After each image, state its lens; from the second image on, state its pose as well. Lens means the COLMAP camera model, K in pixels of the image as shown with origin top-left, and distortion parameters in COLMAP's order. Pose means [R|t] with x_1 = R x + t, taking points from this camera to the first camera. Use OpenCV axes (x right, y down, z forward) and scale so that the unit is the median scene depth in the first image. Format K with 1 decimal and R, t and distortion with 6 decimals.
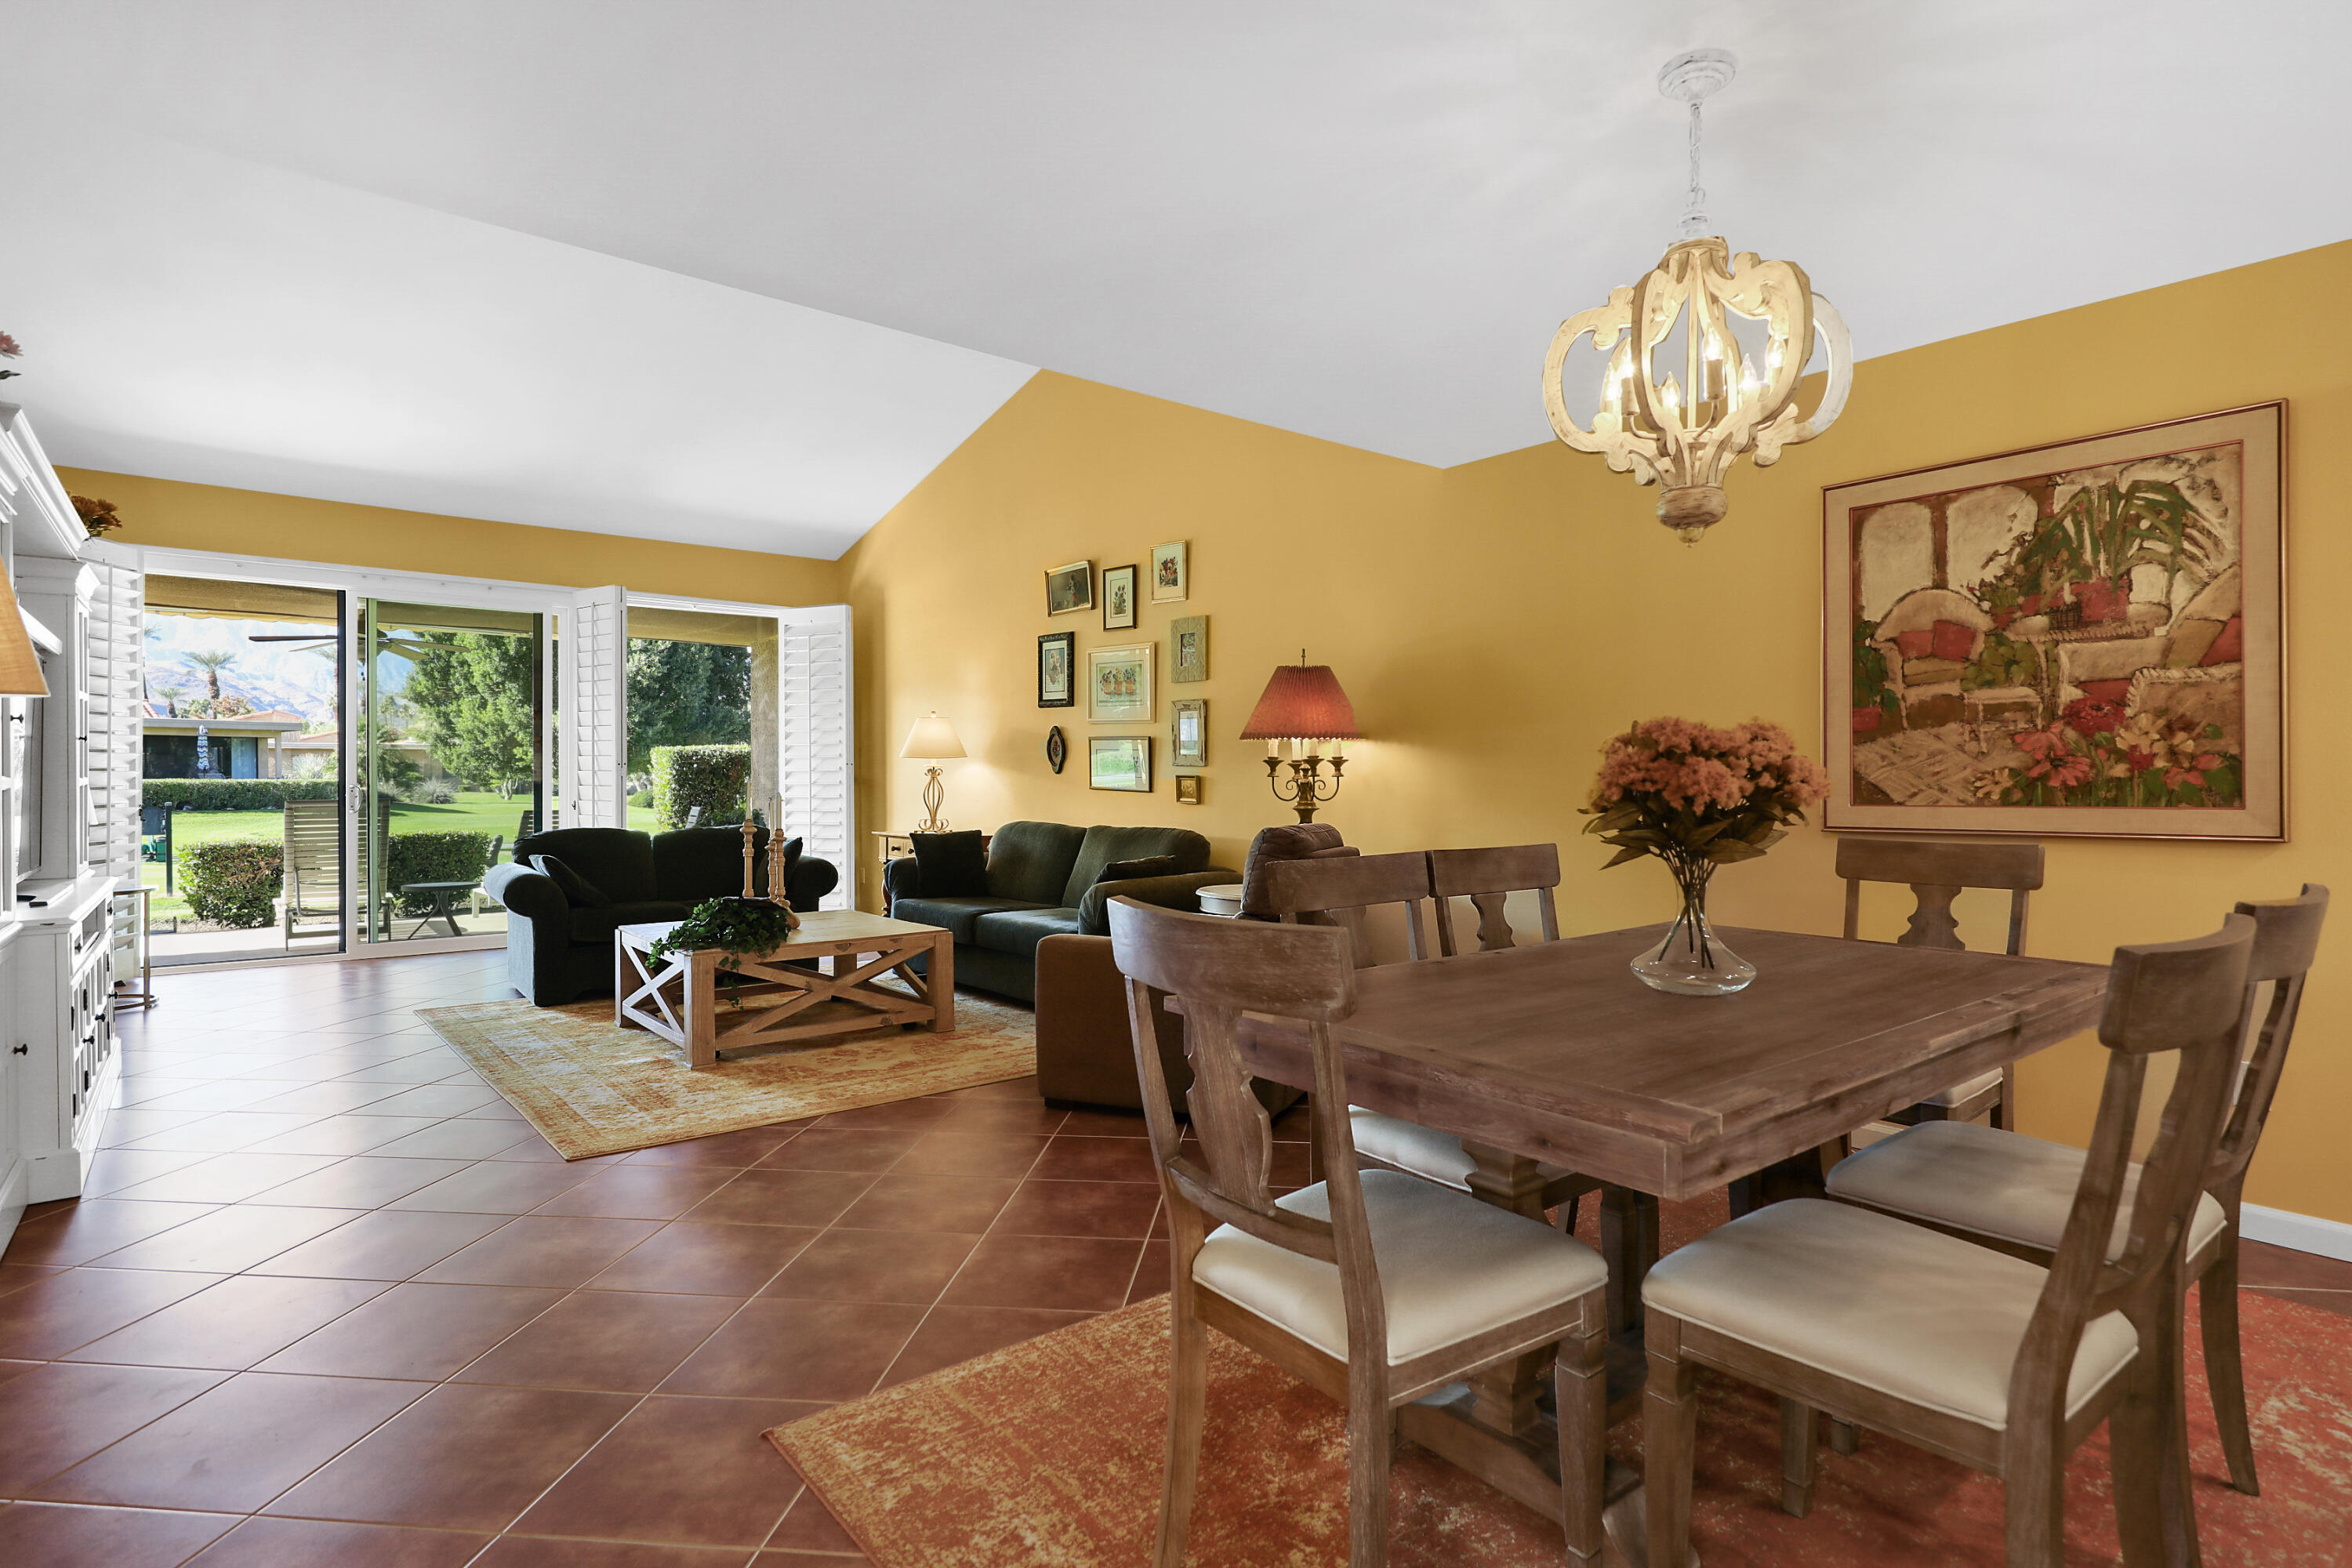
lens RADIAL K [[1195.9, 0, 1194.1], [0, 1195.9, 788.8], [0, 0, 1]] dist [0.003941, -0.000637]
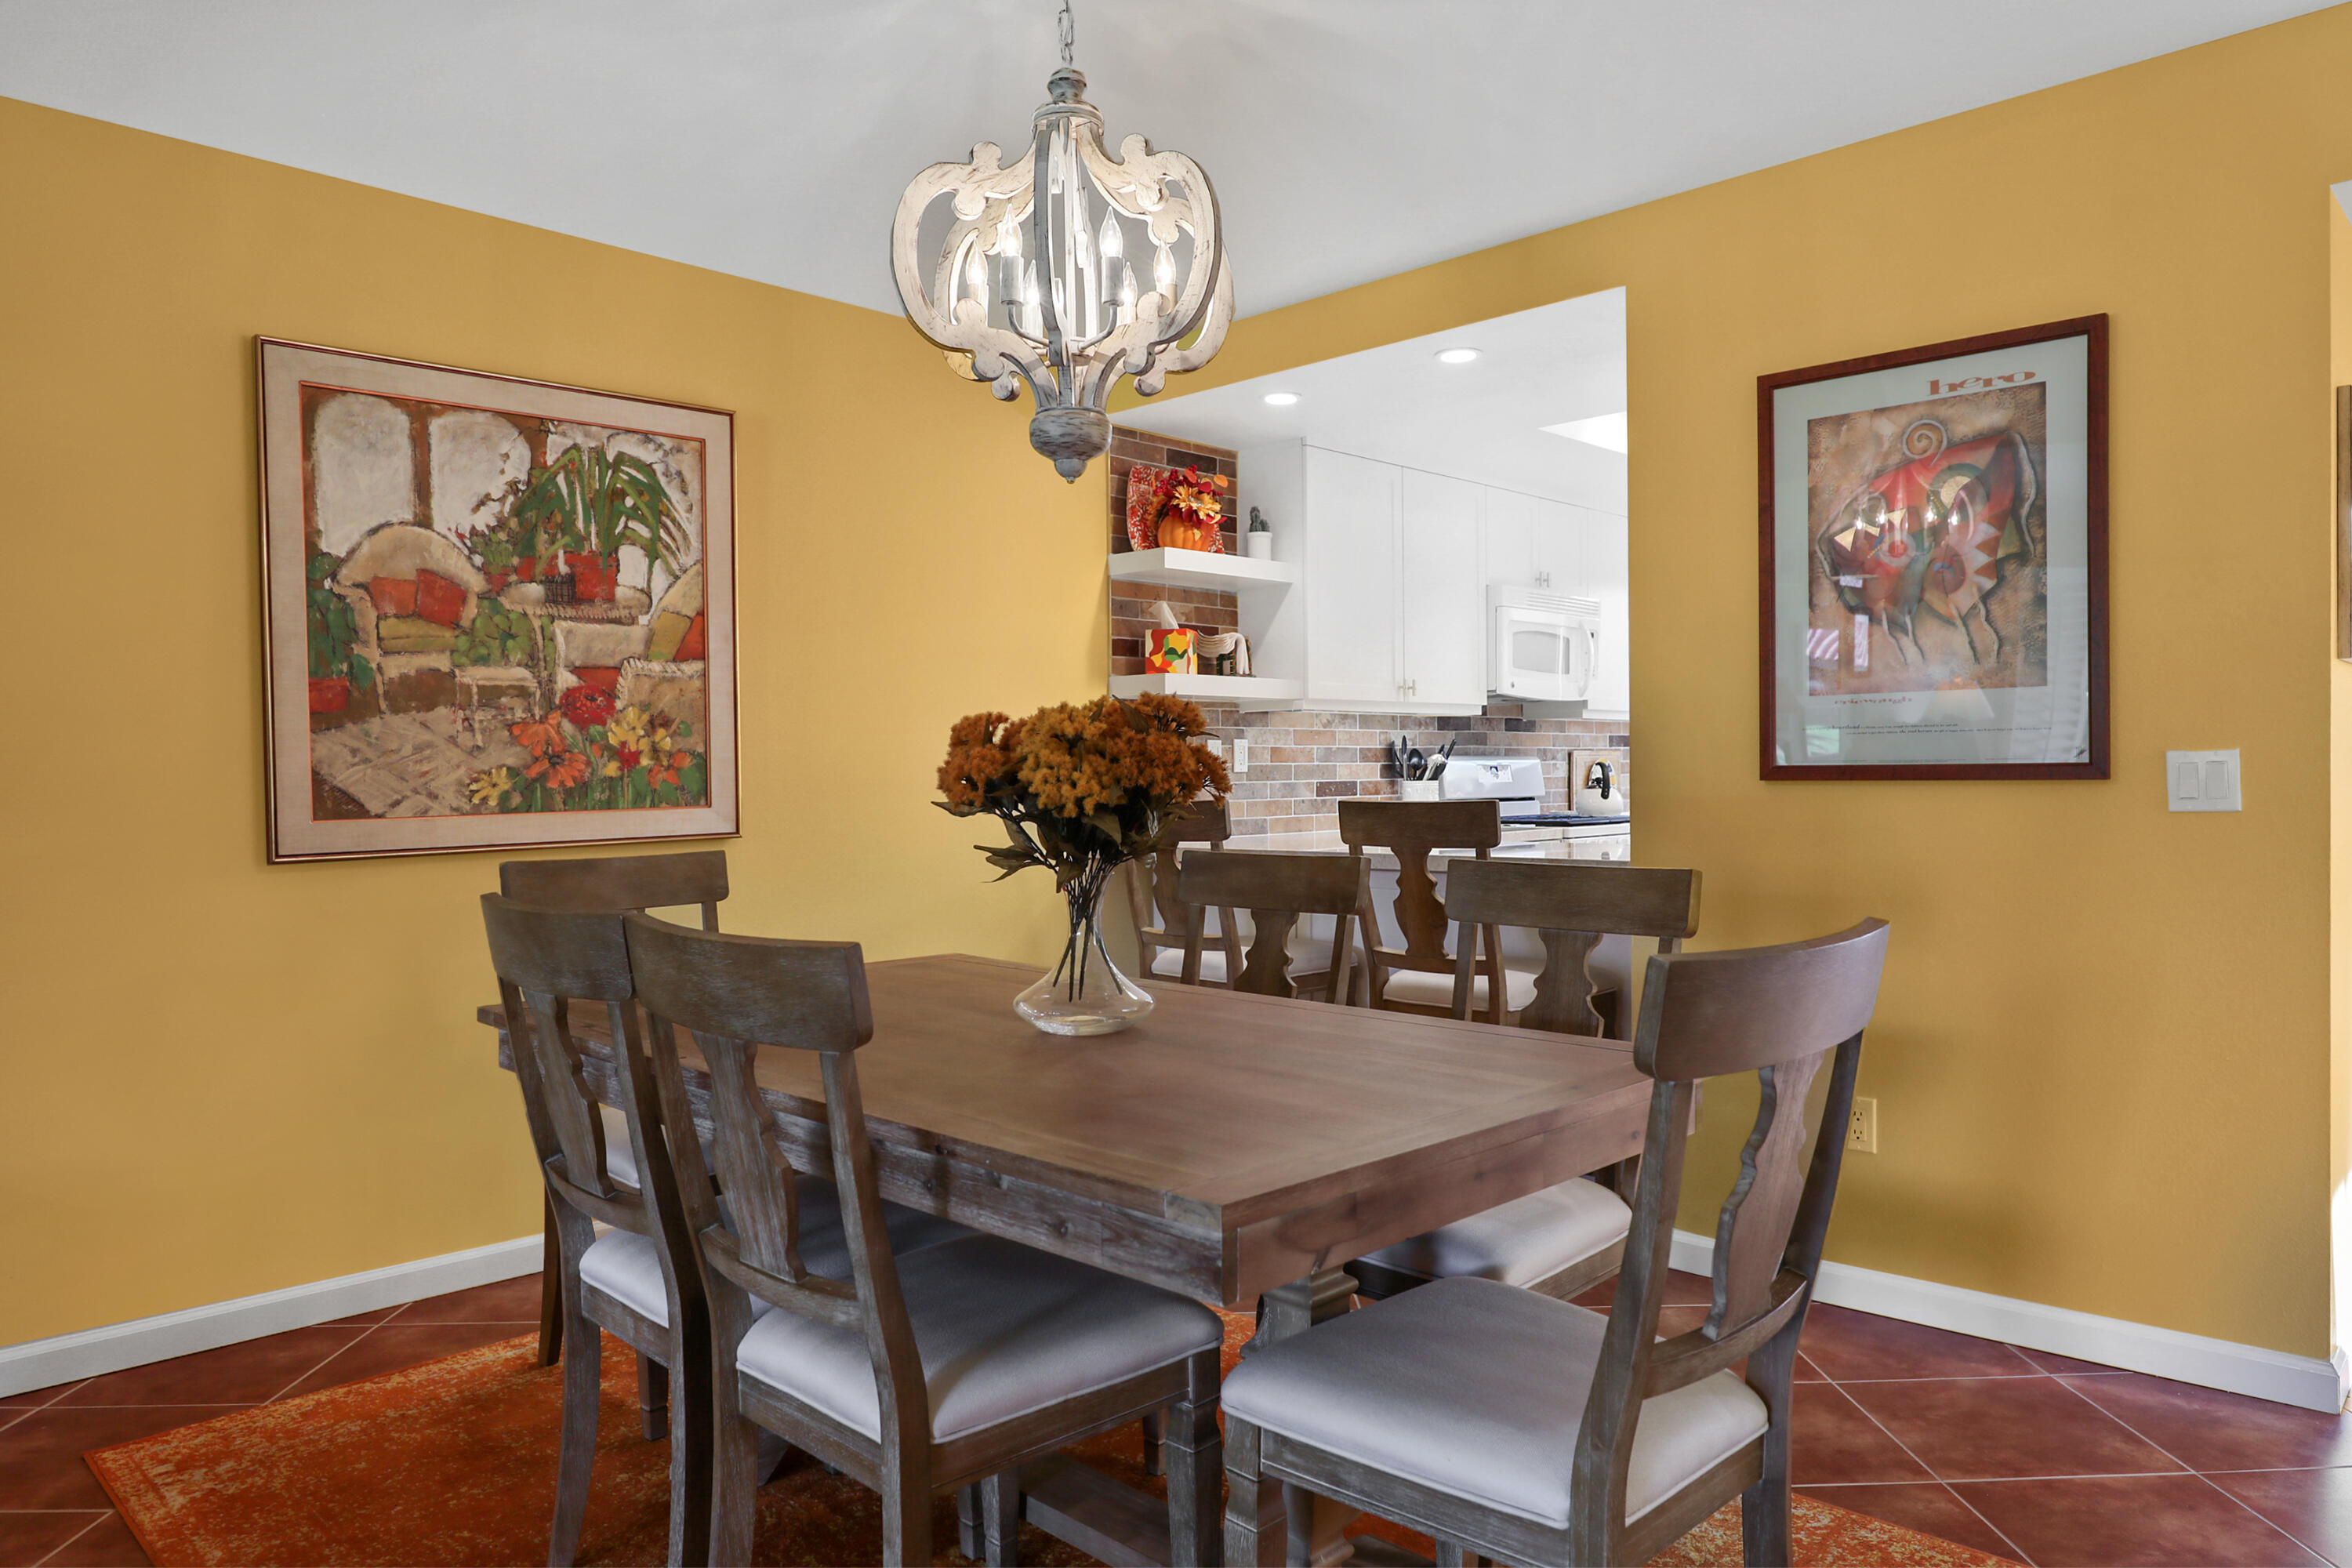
lens RADIAL K [[1573.3, 0, 1176.0], [0, 1573.3, 784.0], [0, 0, 1]] dist [-0.006201, -0.001218]
pose [[-0.111470, -0.004469, 0.993758, -0.387573], [0.023523, 0.999698, 0.007134, -0.002223], [-0.993489, 0.024171, -0.111331, 0.614874]]
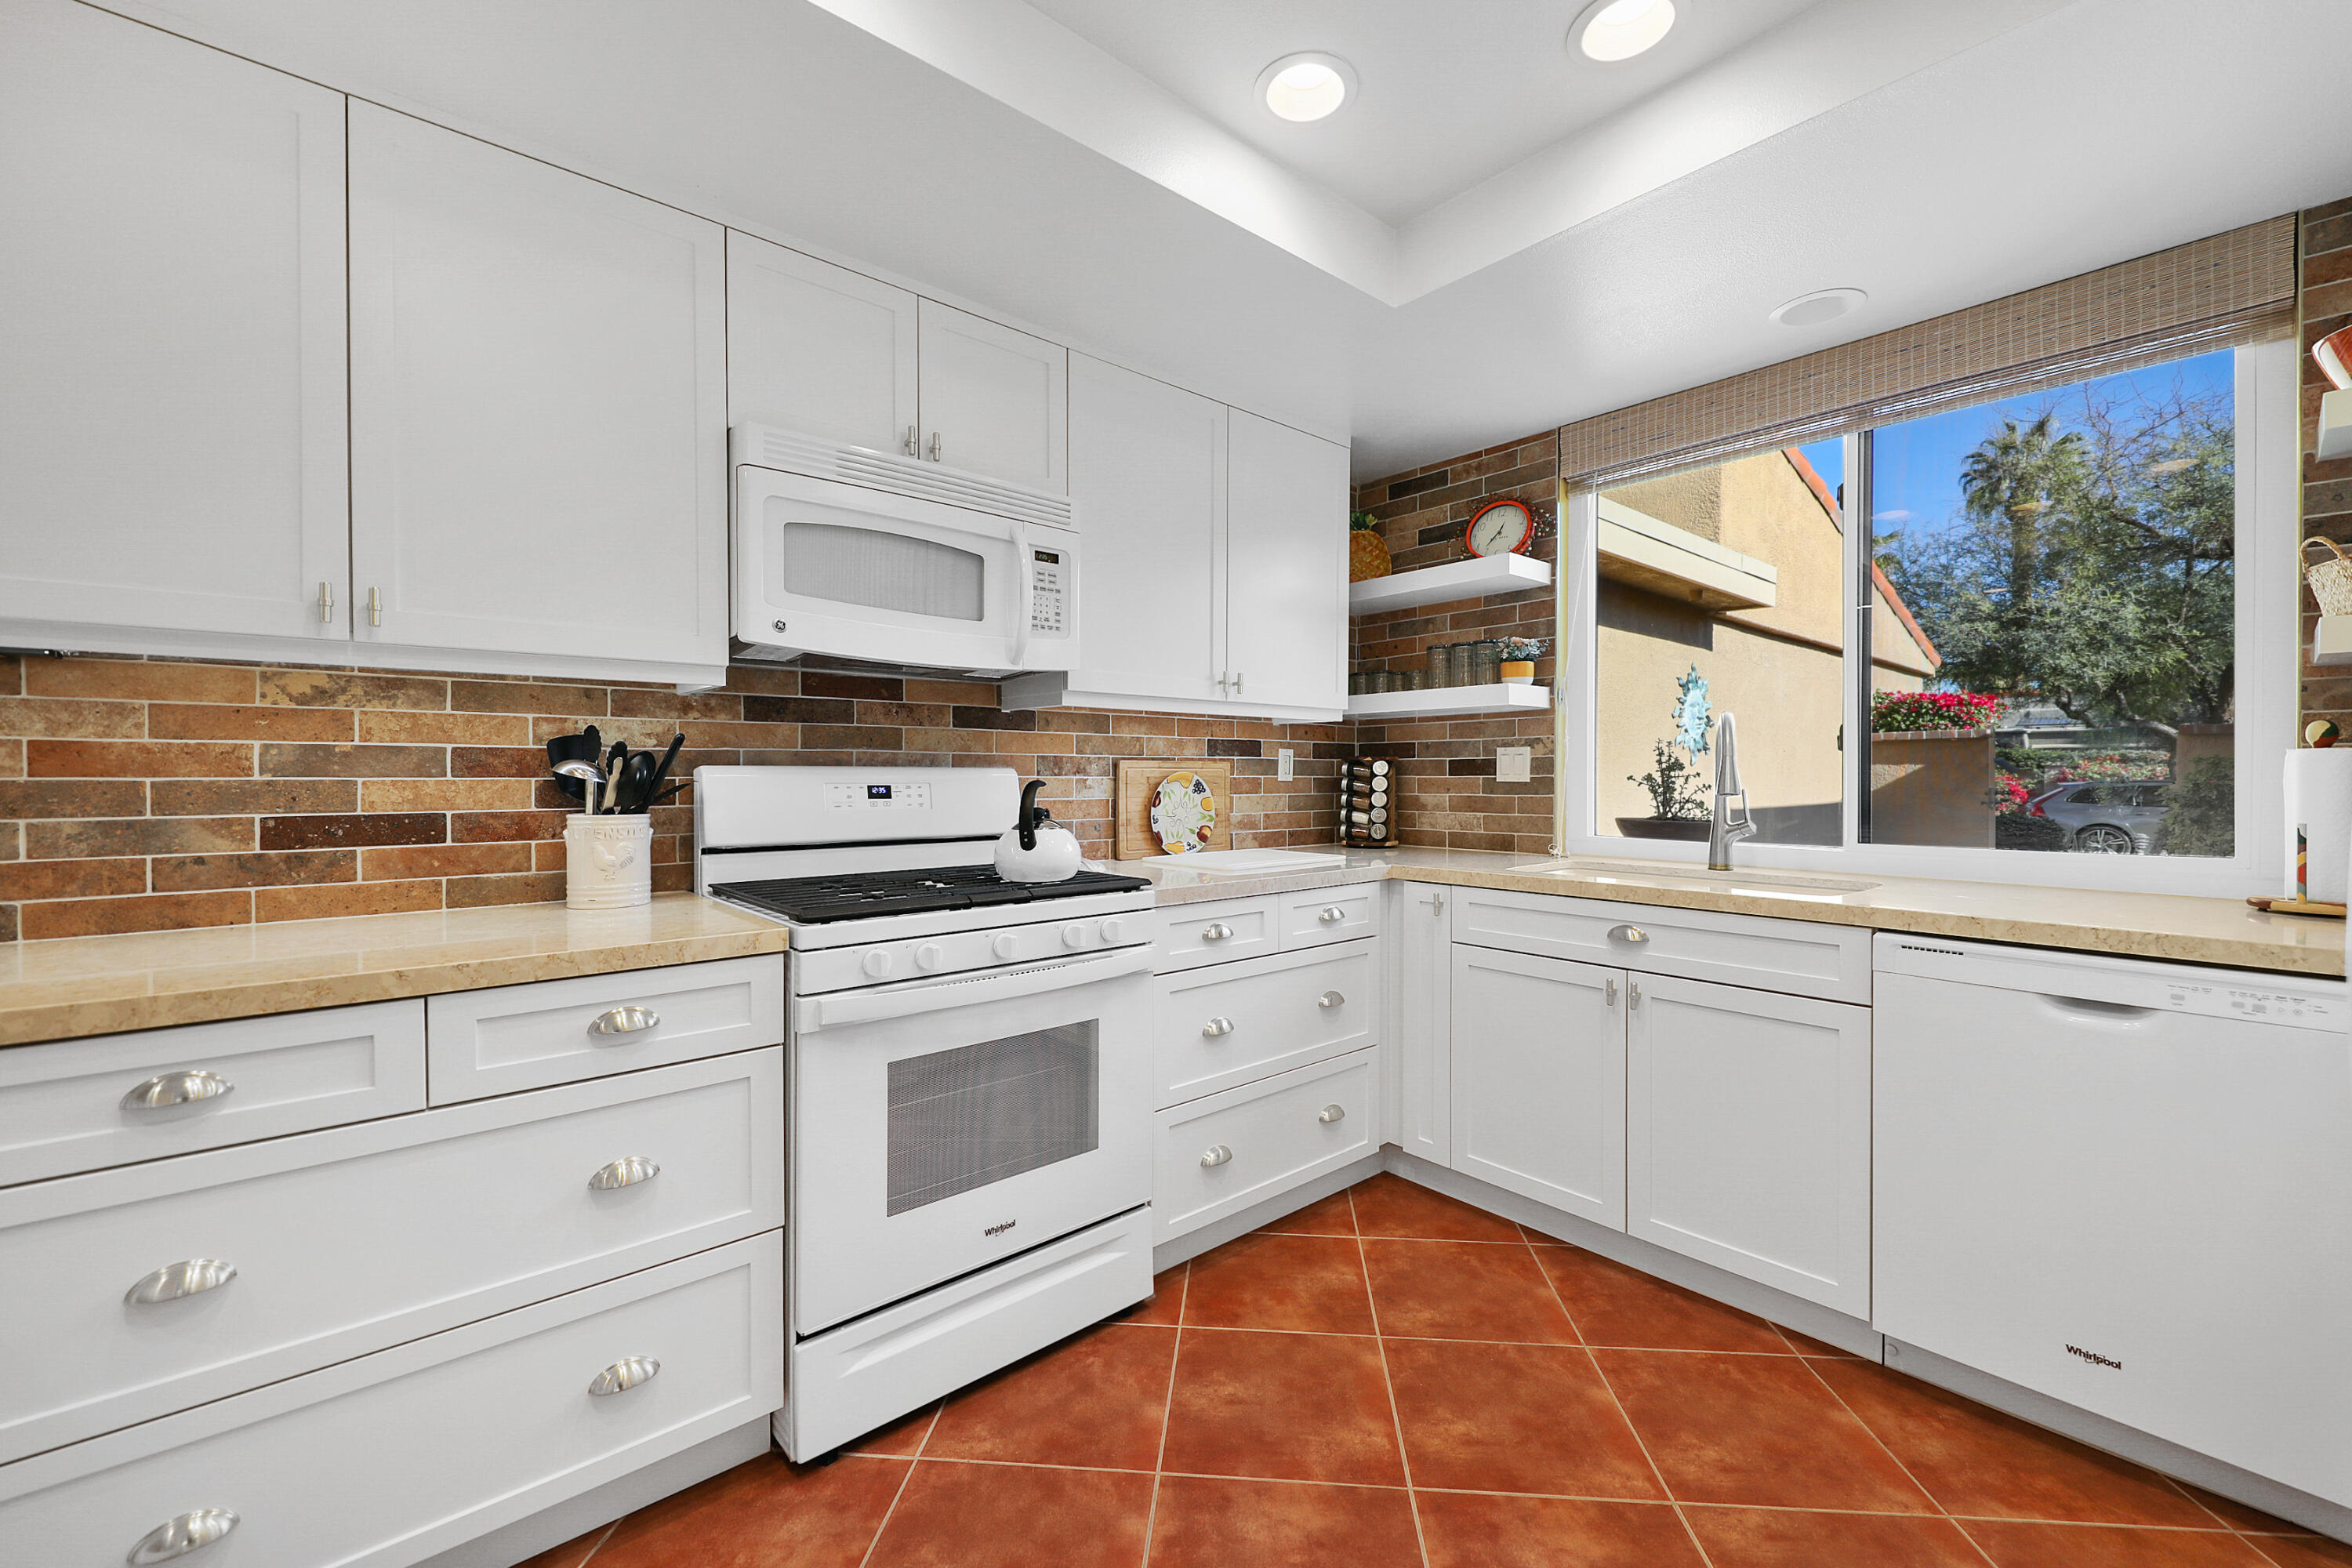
lens RADIAL K [[931.0, 0, 1205.1], [0, 931.0, 775.0], [0, 0, 1]] dist [-0.001198, -0.000180]
pose [[-0.037303, -0.000268, 0.999304, 0.691937], [0.010786, 0.999942, 0.000671, -0.005466], [-0.999246, 0.010803, -0.037298, -0.110422]]
